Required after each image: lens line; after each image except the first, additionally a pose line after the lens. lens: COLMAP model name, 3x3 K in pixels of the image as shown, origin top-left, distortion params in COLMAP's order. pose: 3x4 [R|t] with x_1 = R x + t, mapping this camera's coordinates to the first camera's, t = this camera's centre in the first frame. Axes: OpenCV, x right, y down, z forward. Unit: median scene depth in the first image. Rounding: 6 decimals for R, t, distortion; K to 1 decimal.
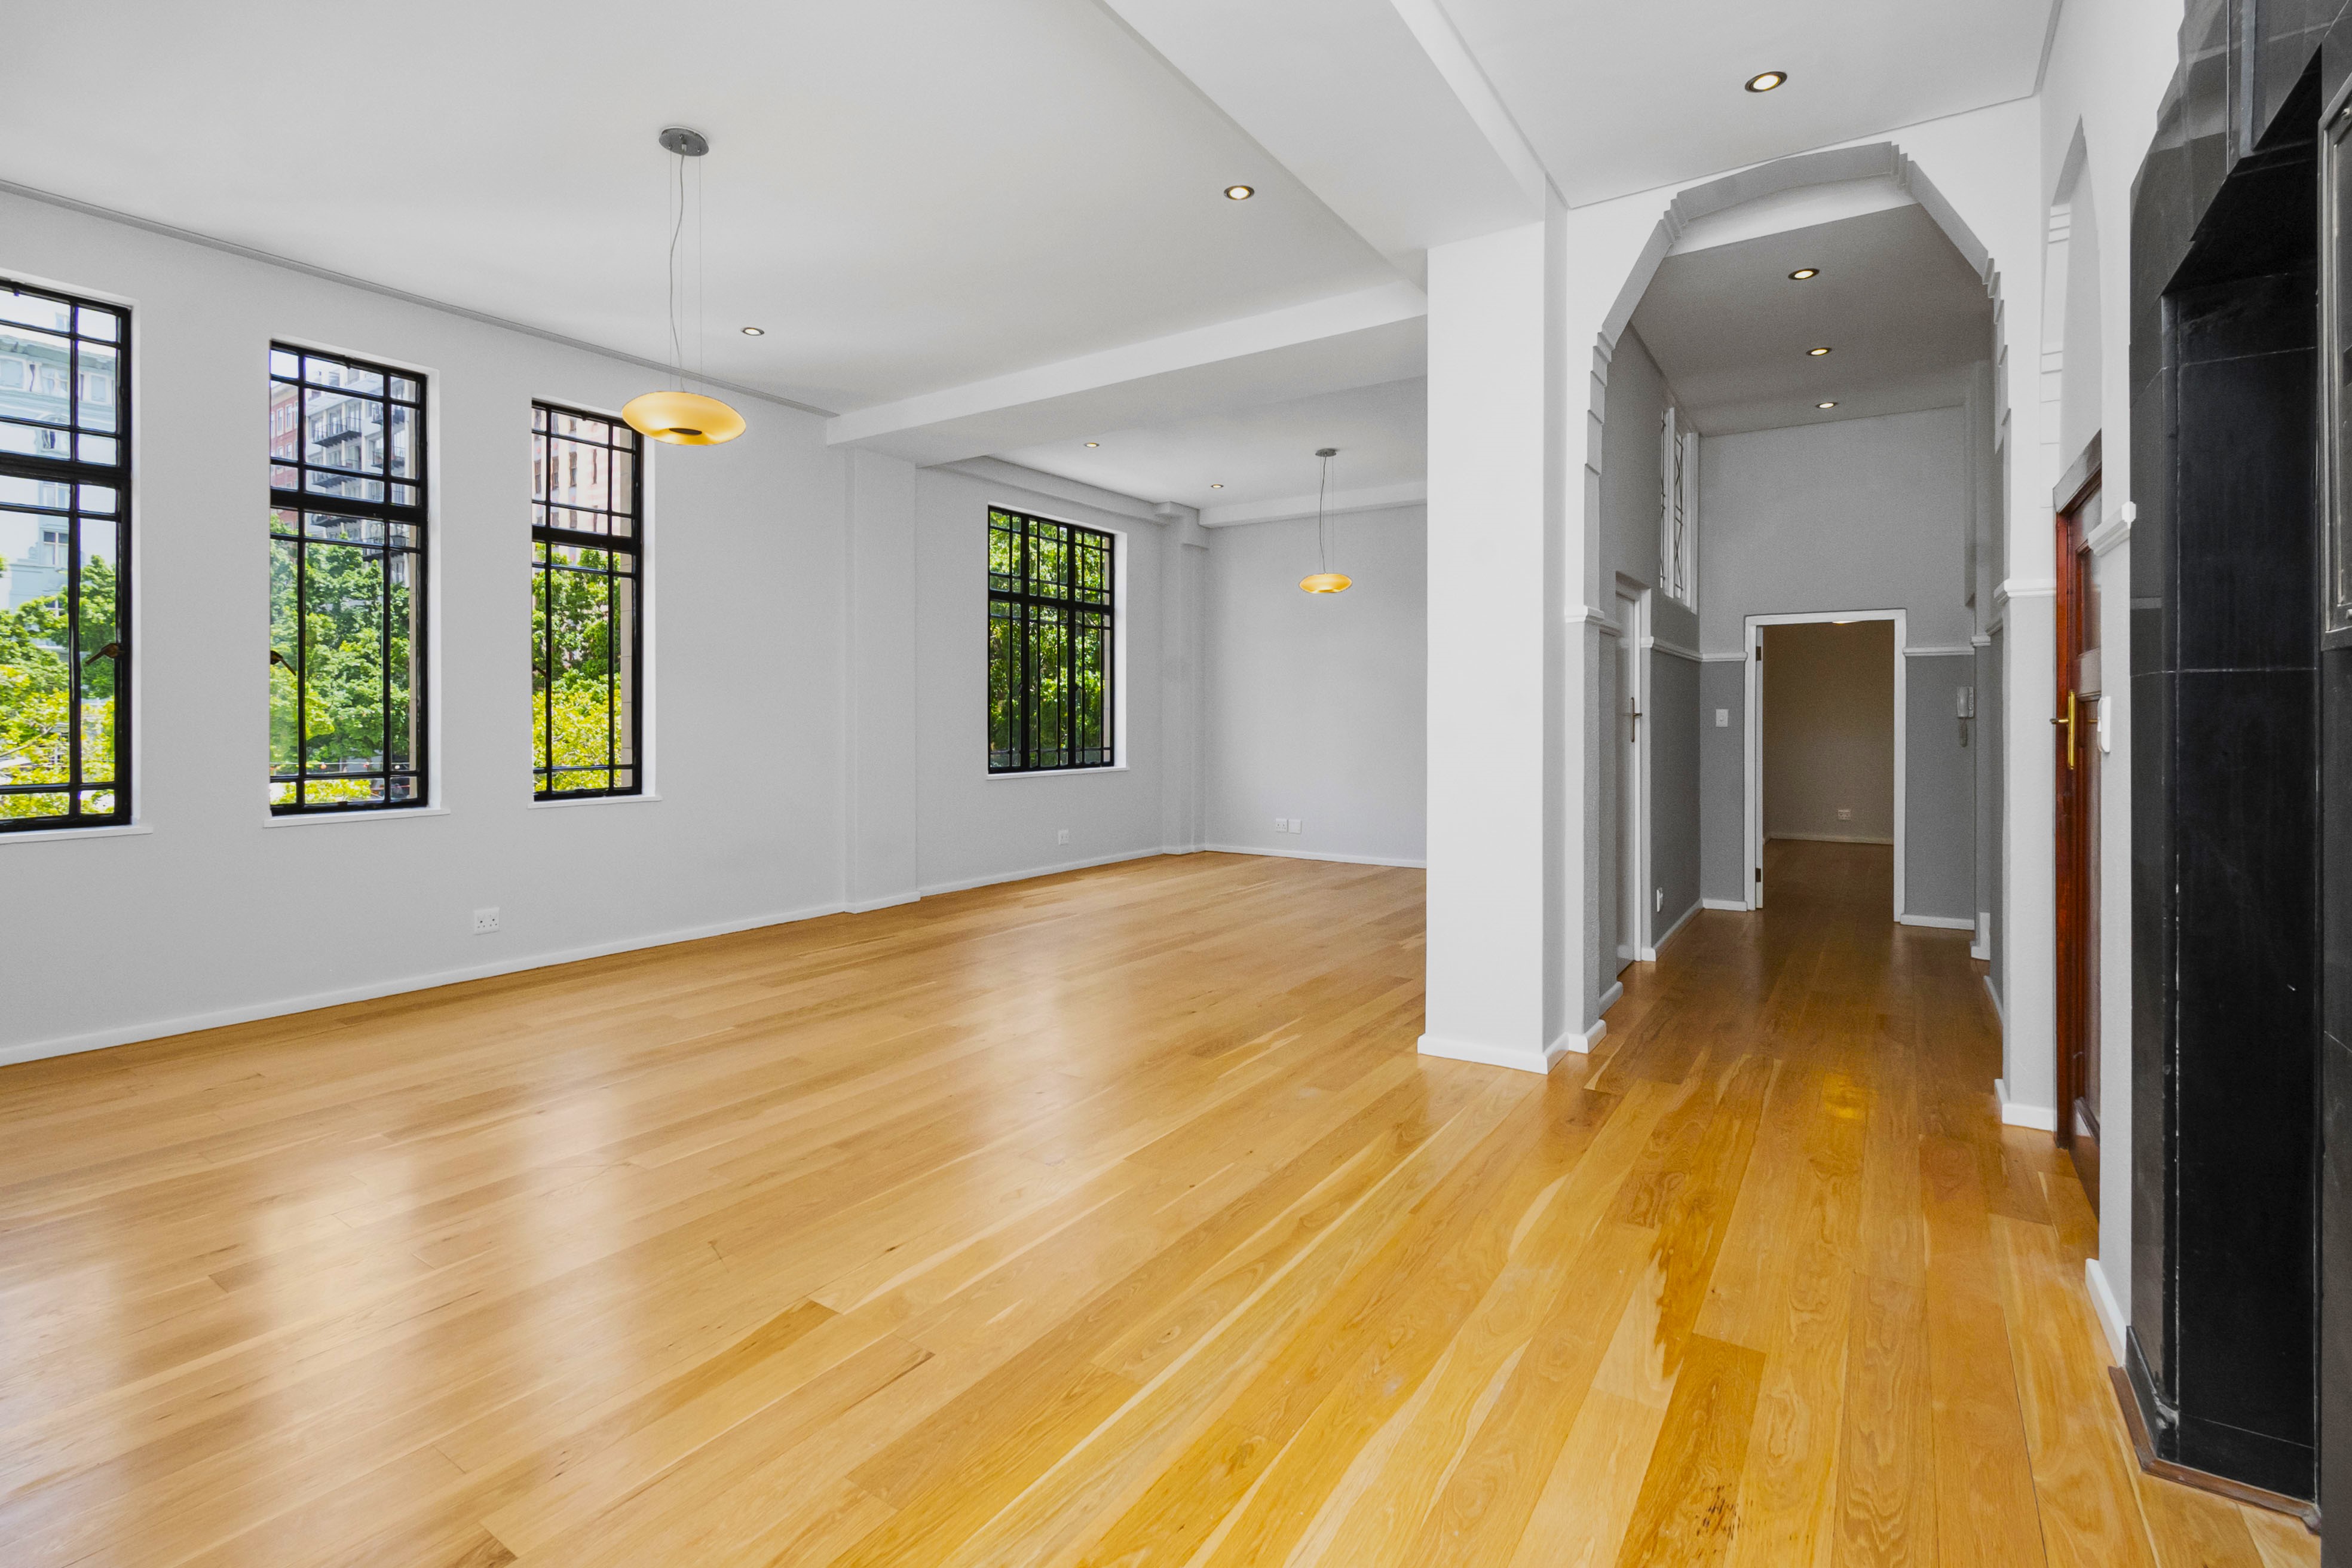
lens RADIAL K [[1081.3, 0, 1173.4], [0, 1081.3, 719.2], [0, 0, 1]] dist [0.001665, -0.001381]
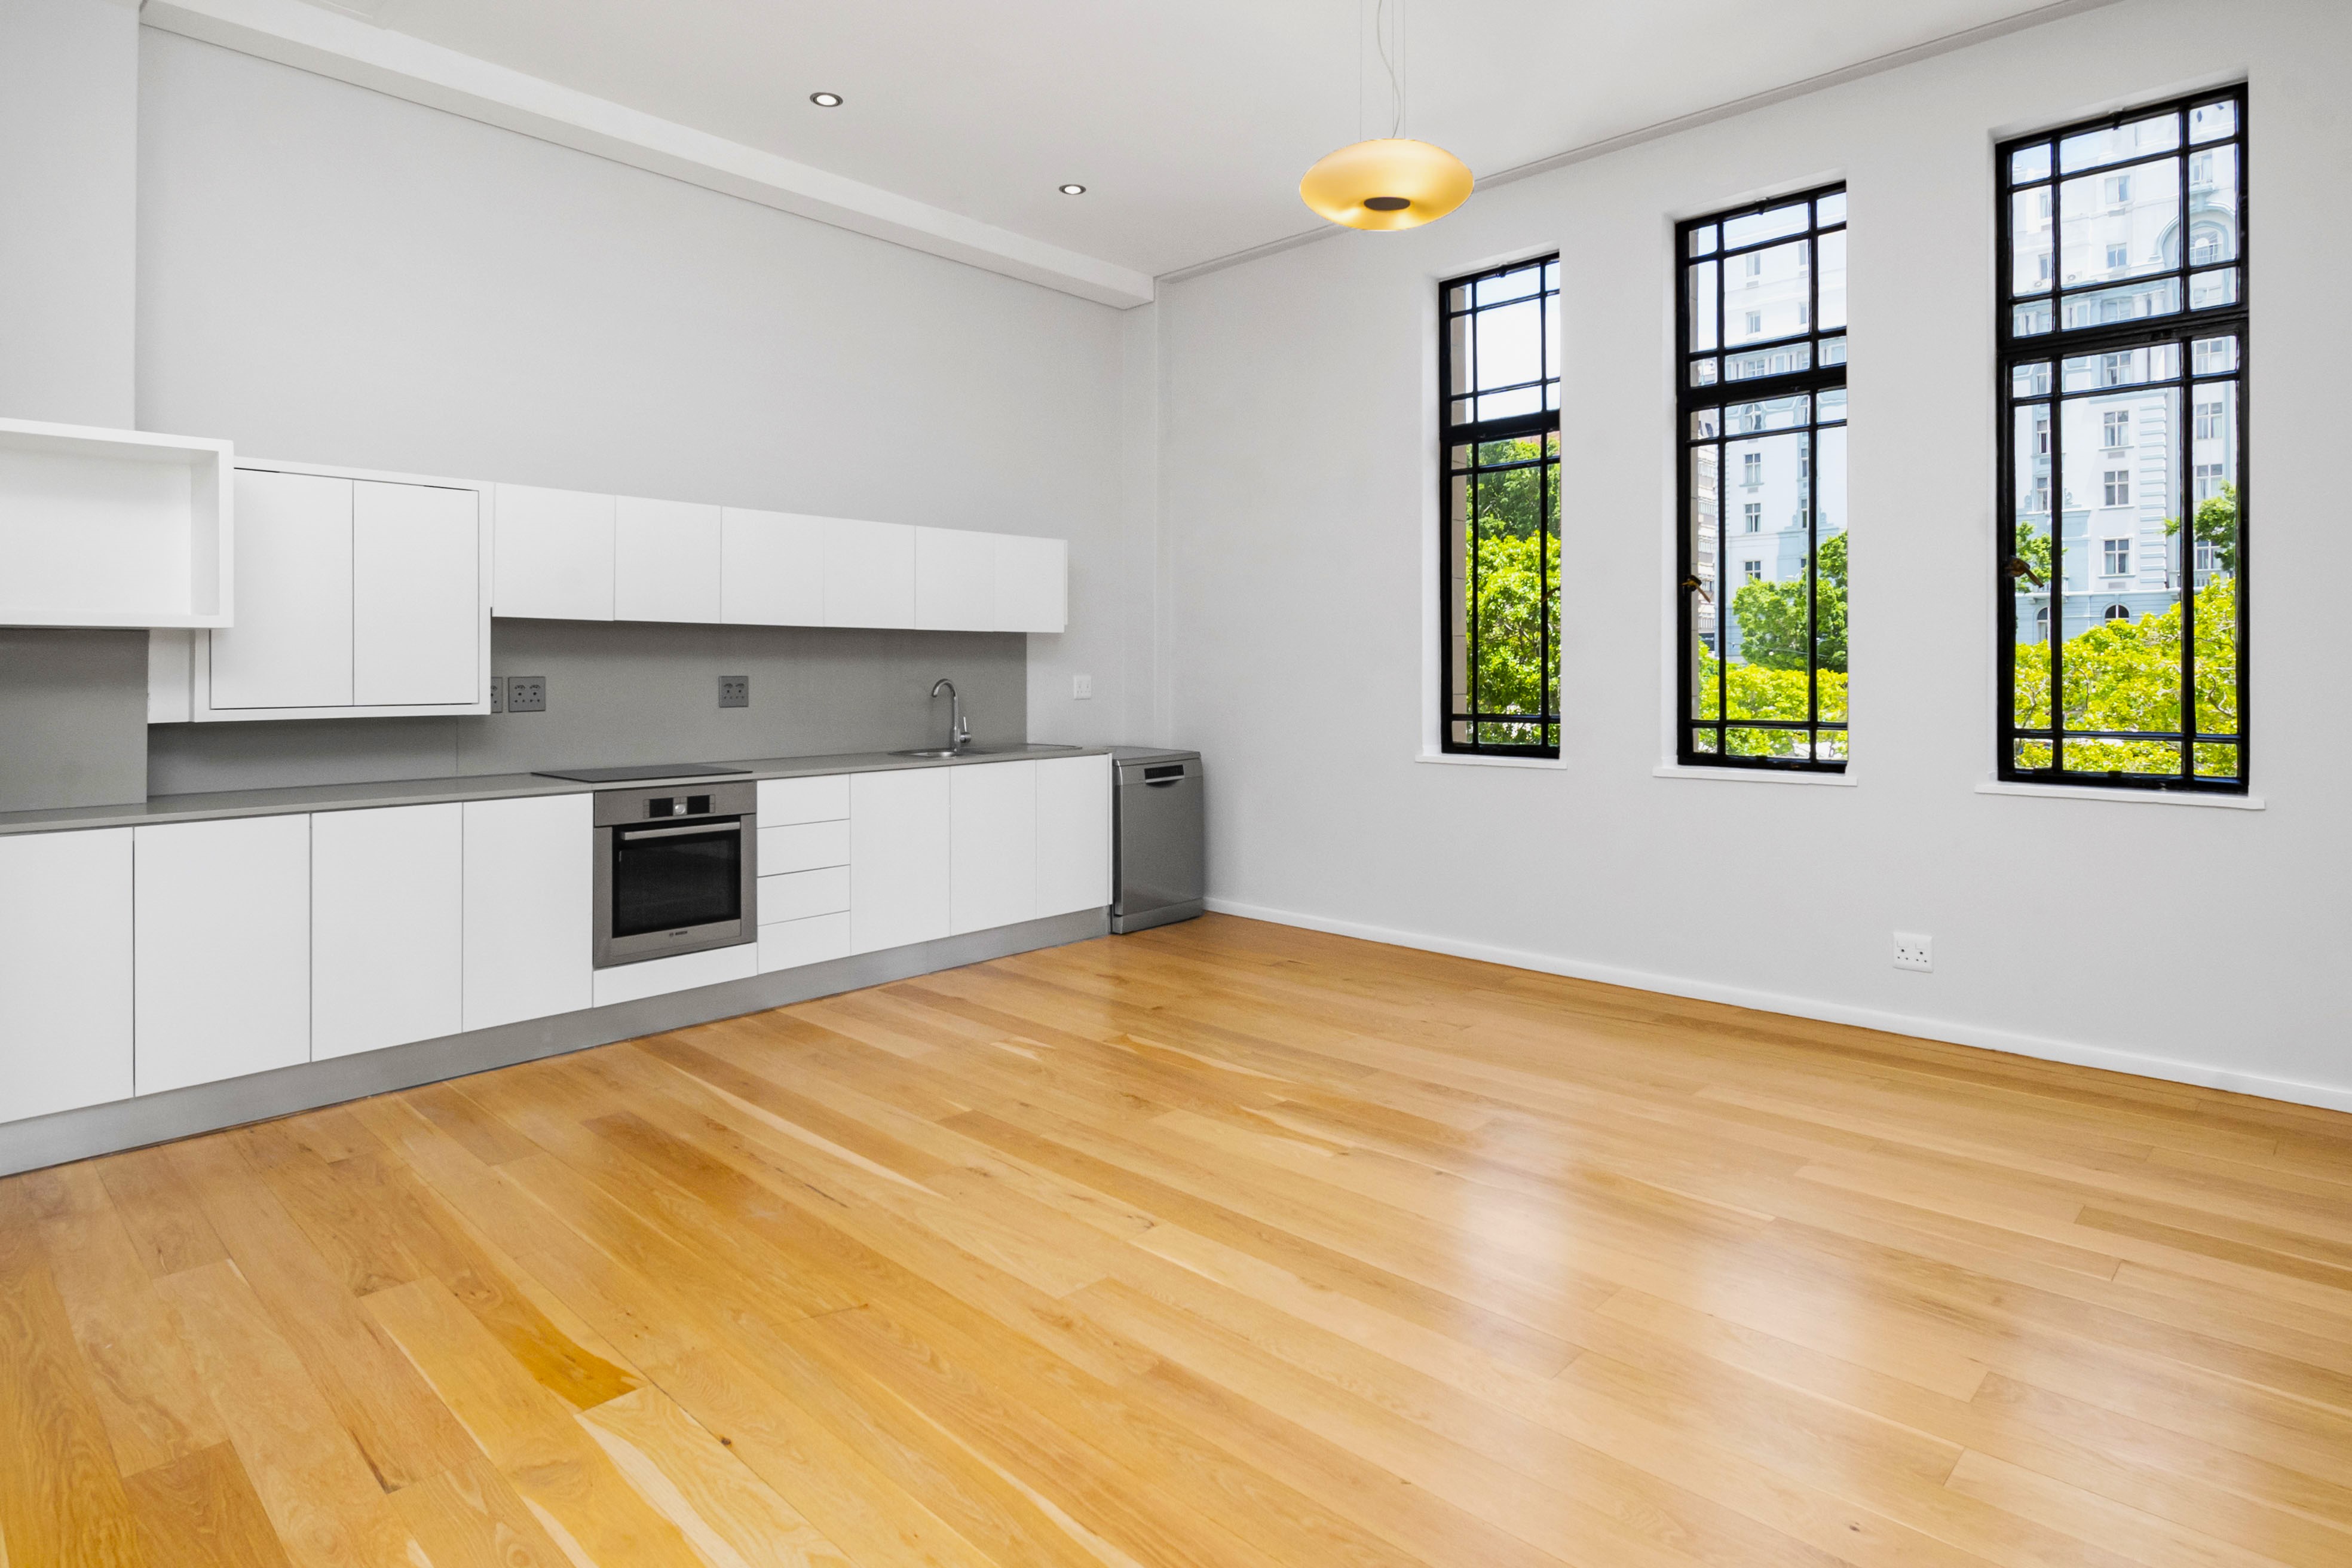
lens RADIAL K [[1278.5, 0, 1183.1], [0, 1278.5, 668.8], [0, 0, 1]] dist [0.001488, 0.000578]
pose [[-0.167177, 0.000192, -0.985927, 0.248349], [0.002078, 0.999998, -0.000158, 0.010531], [0.985925, -0.002076, -0.167177, 0.756679]]
